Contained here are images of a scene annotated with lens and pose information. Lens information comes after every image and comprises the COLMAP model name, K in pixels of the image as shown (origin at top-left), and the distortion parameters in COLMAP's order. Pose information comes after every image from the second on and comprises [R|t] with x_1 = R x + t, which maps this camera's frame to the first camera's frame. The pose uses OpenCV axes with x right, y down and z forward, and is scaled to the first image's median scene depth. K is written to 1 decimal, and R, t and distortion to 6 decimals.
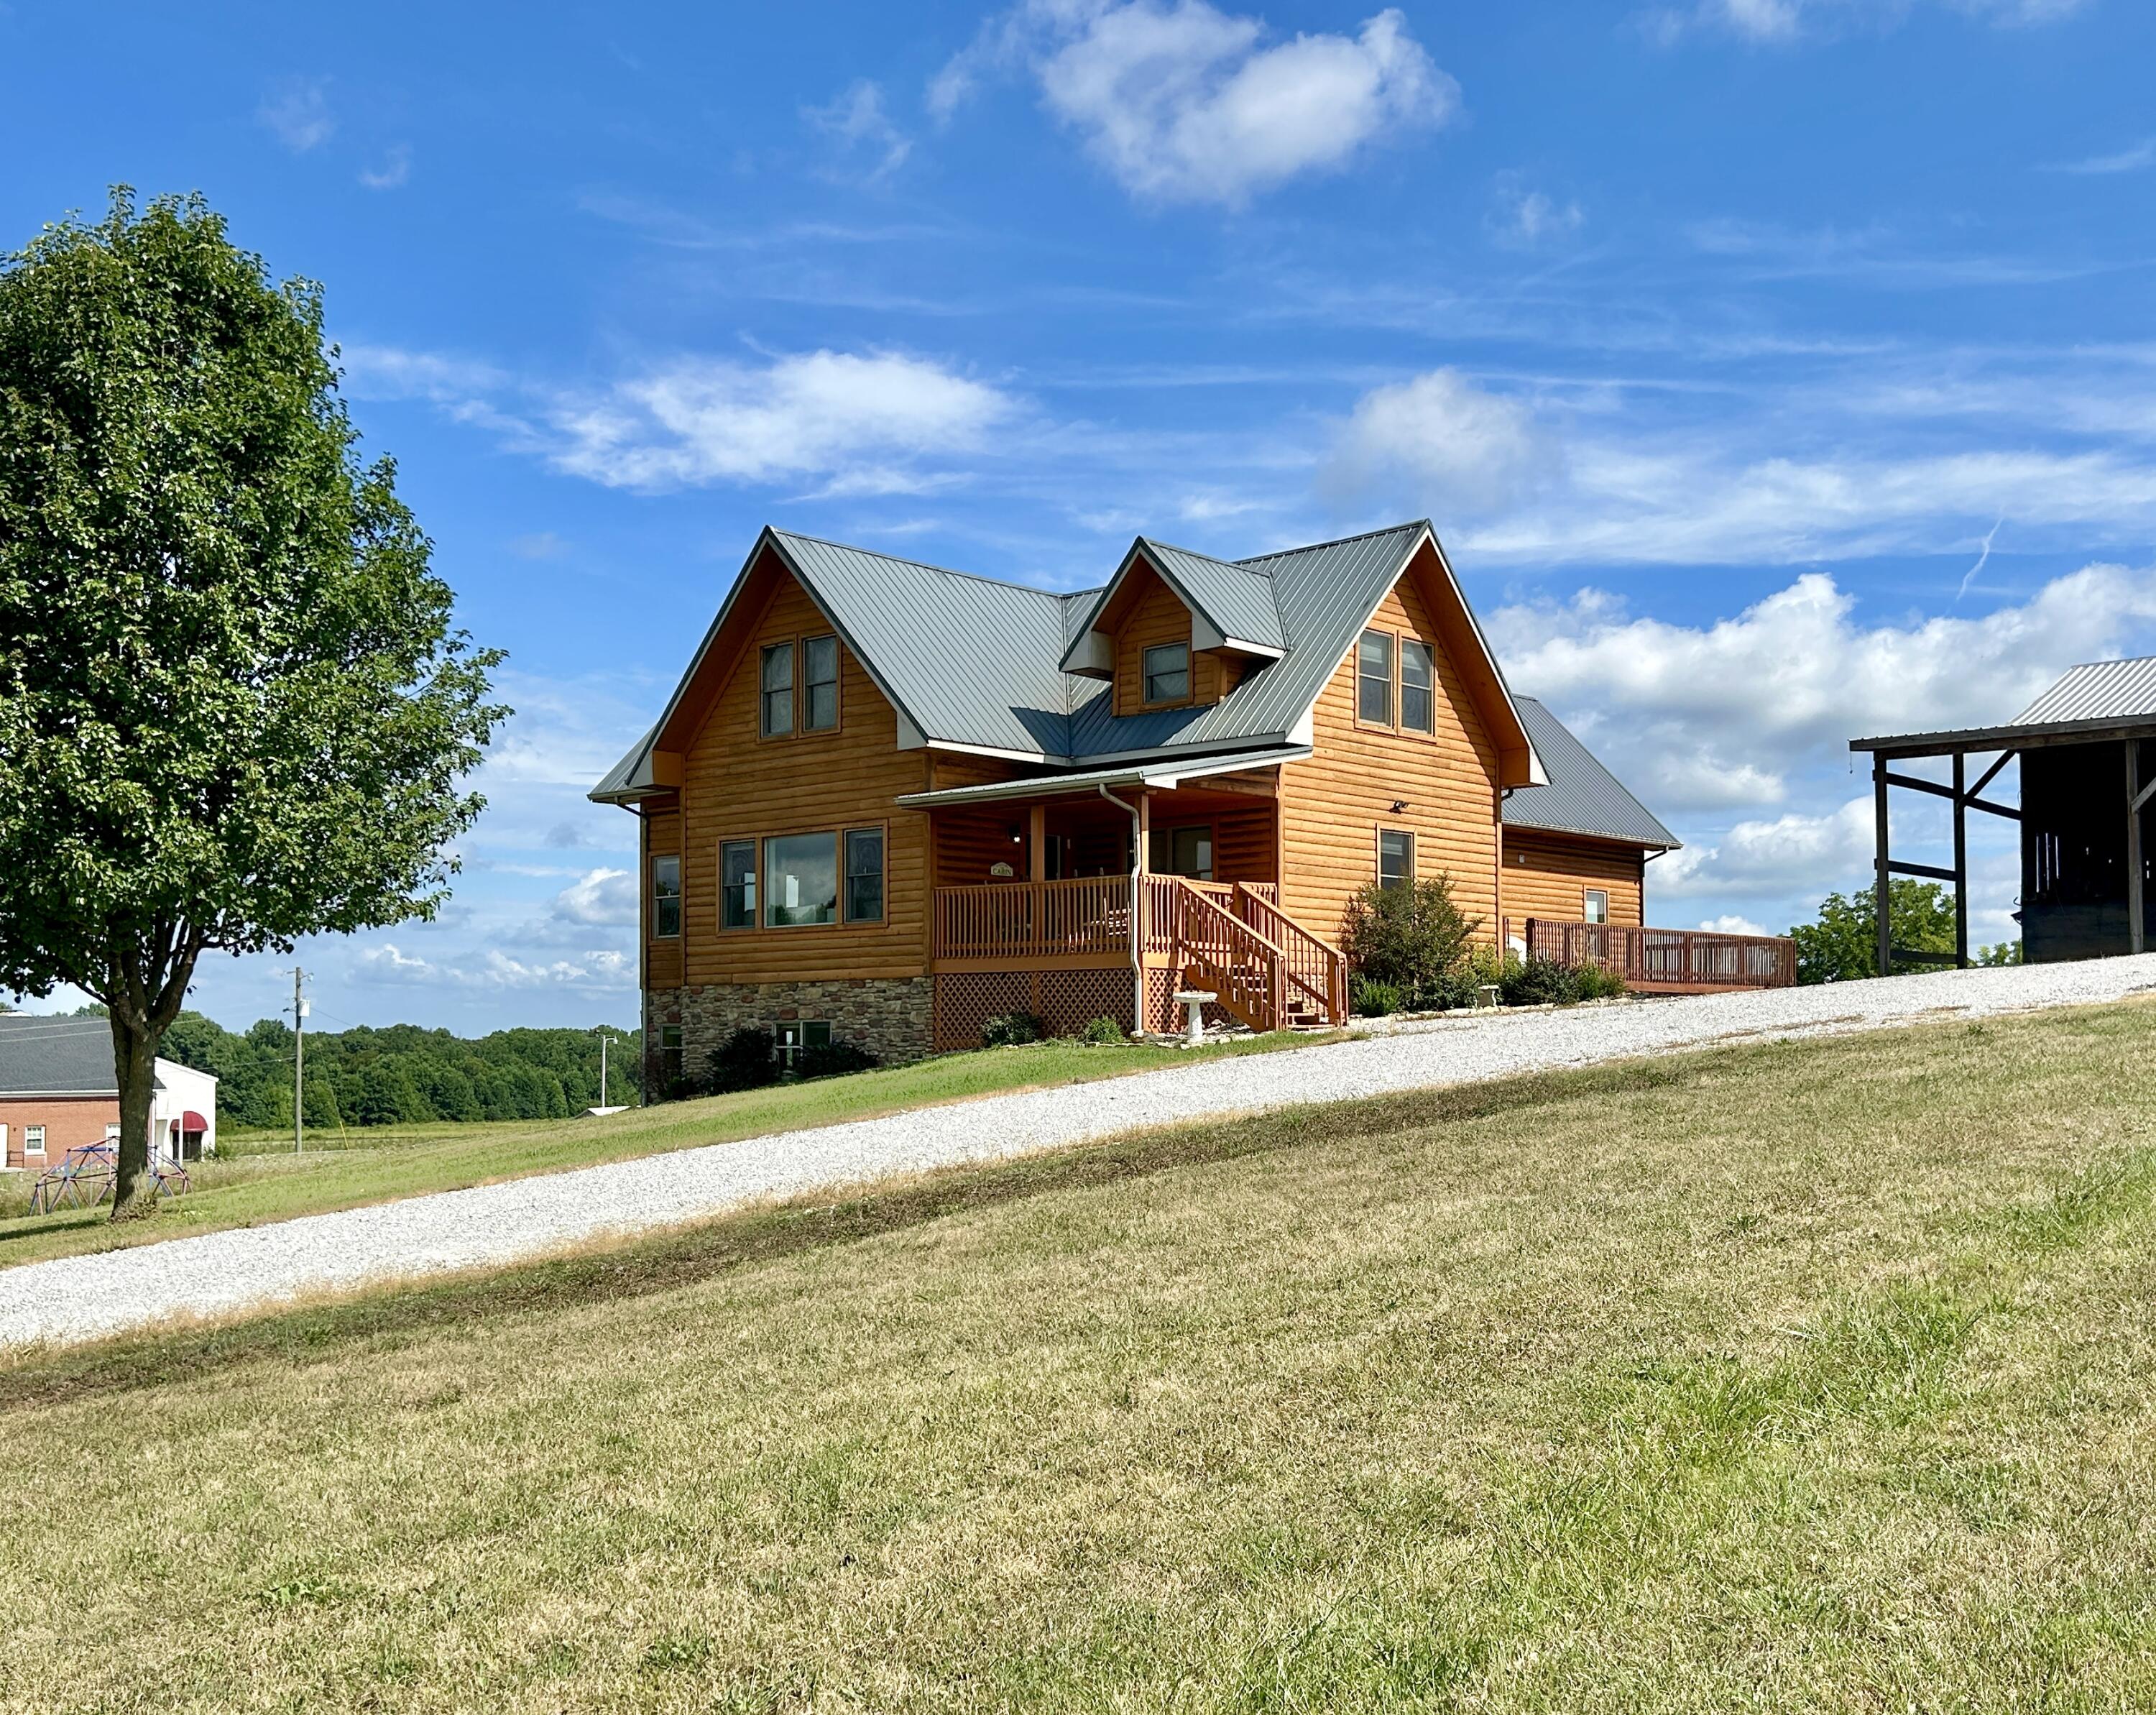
lens RADIAL K [[2184.2, 0, 1151.9], [0, 2184.2, 983.9], [0, 0, 1]] dist [0.125023, -0.245536]
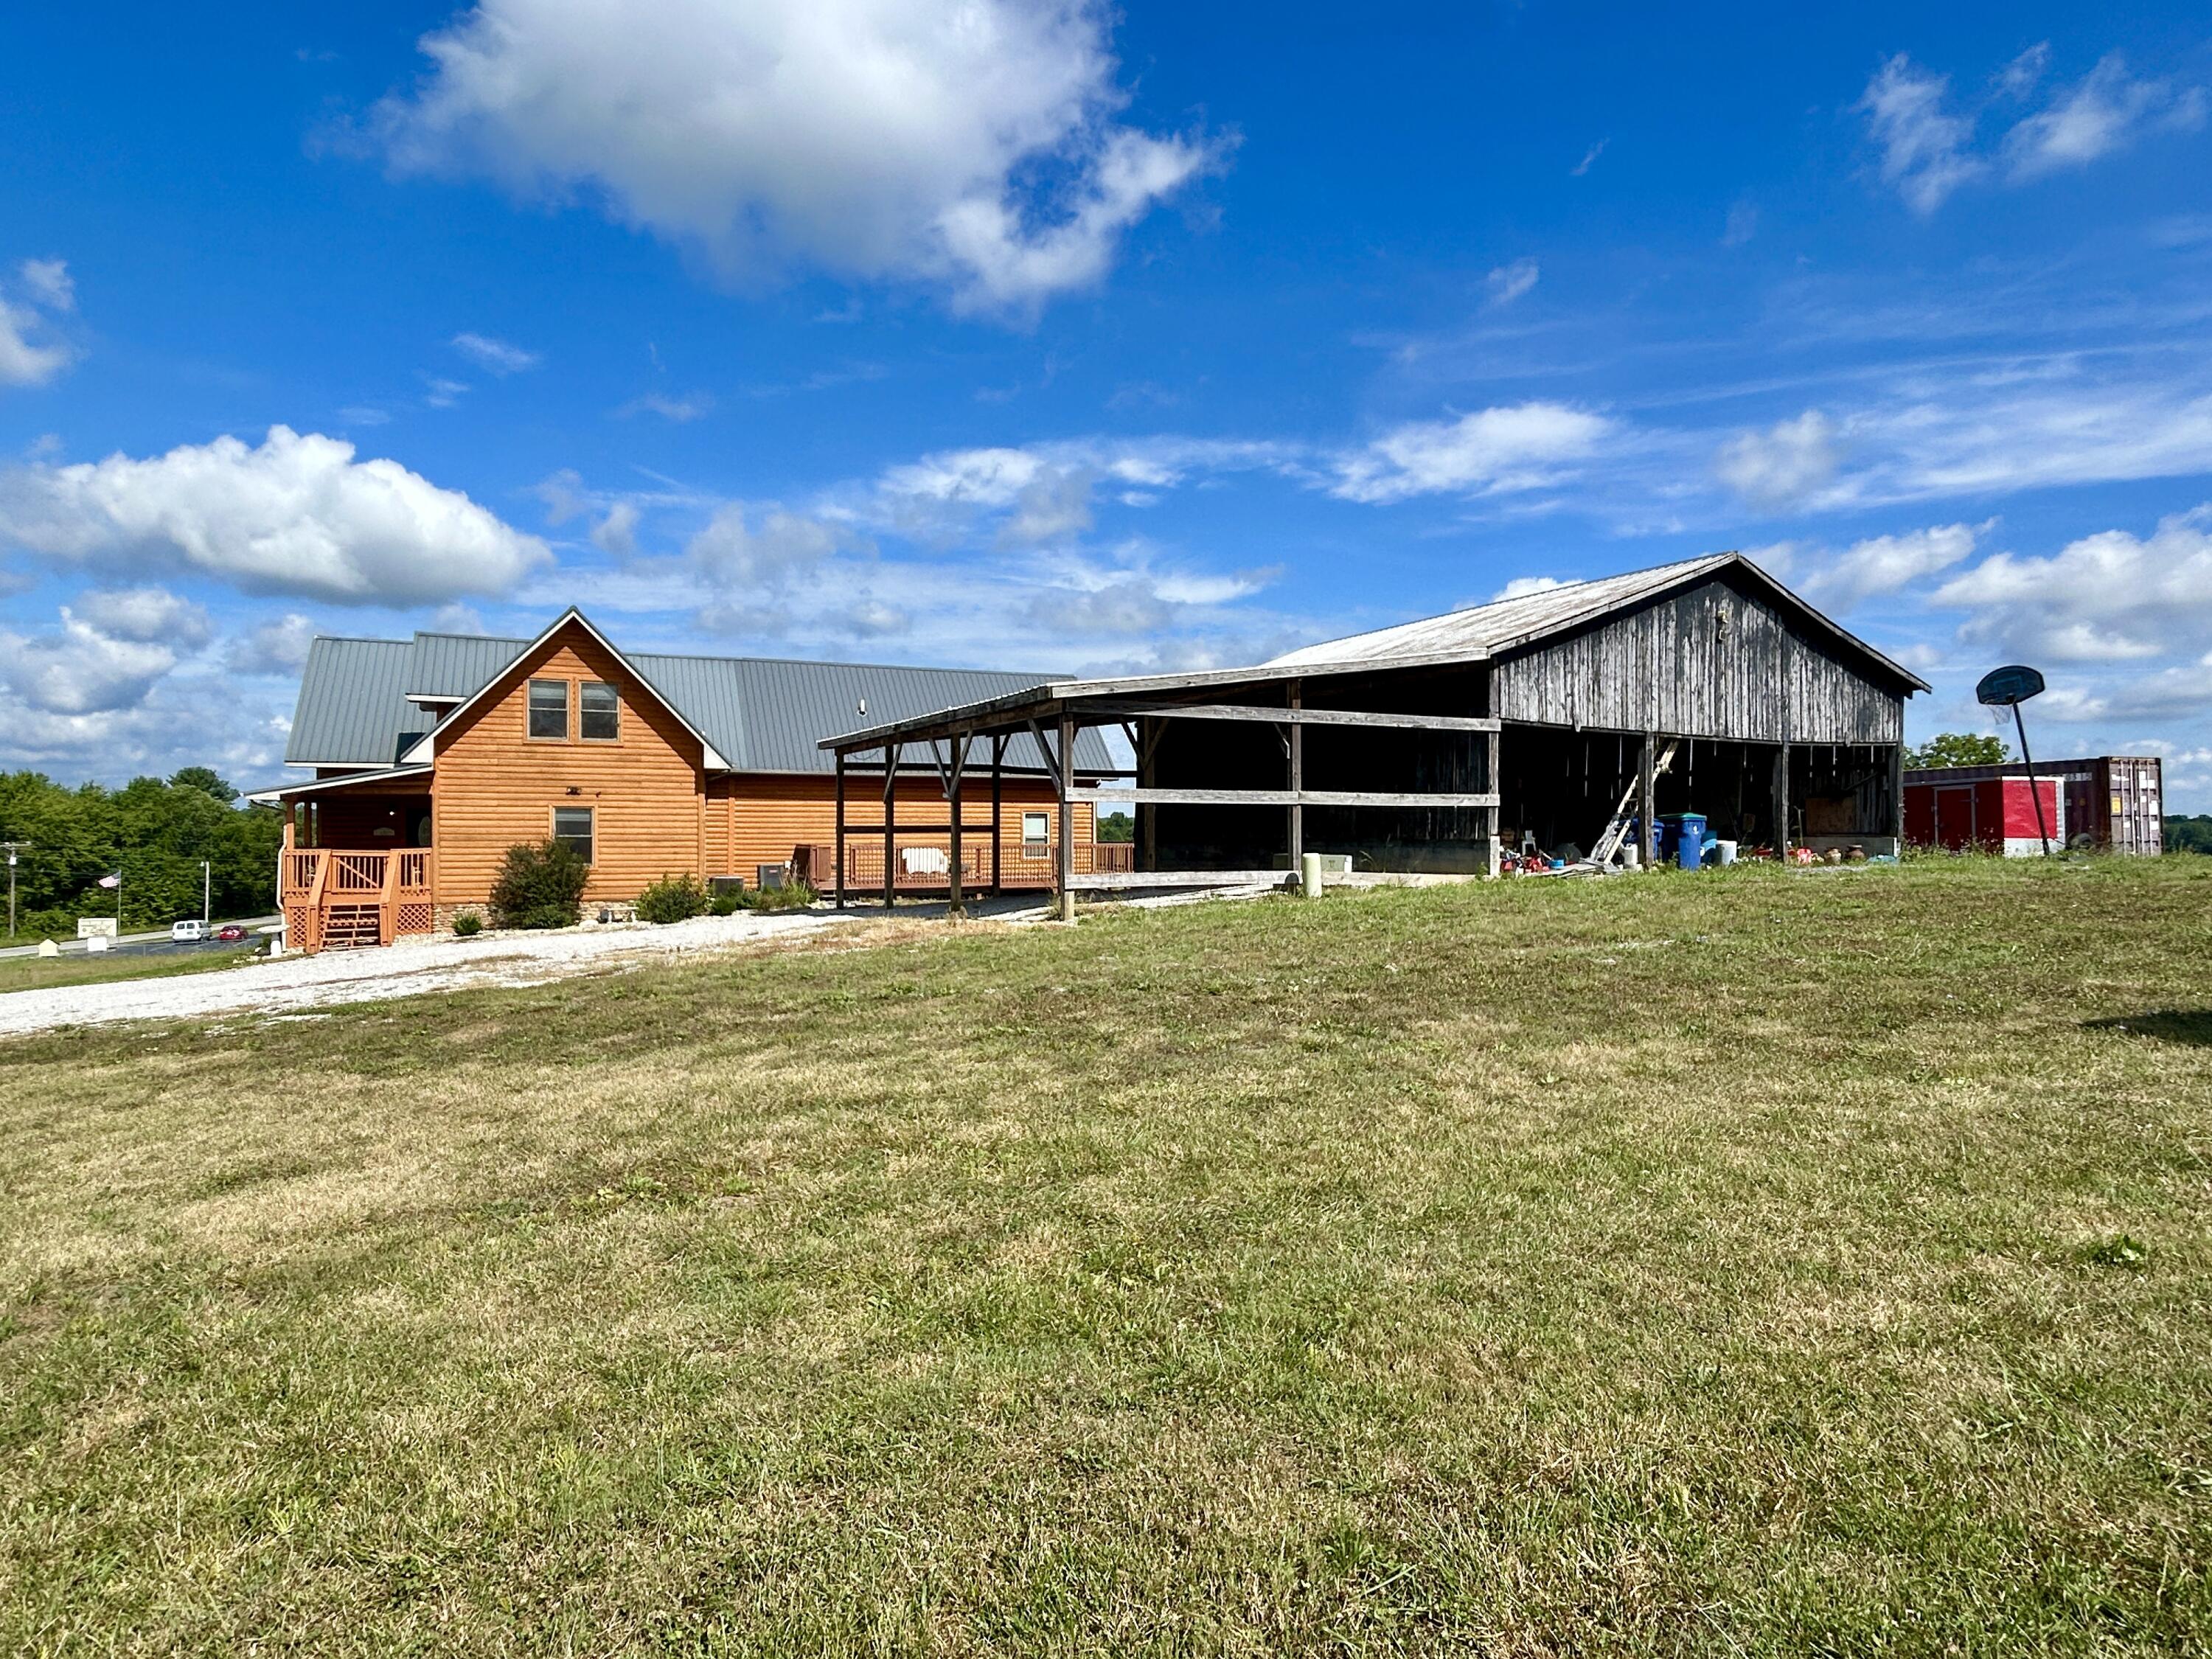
lens RADIAL K [[1254.7, 0, 1088.0], [0, 1254.7, 826.8], [0, 0, 1]] dist [-0.003202, -0.002272]
pose [[0.895775, 0.009289, -0.444411, 0.830319], [0.005465, 0.999476, 0.031907, -0.081827], [0.444475, -0.031010, 0.895254, 0.369858]]
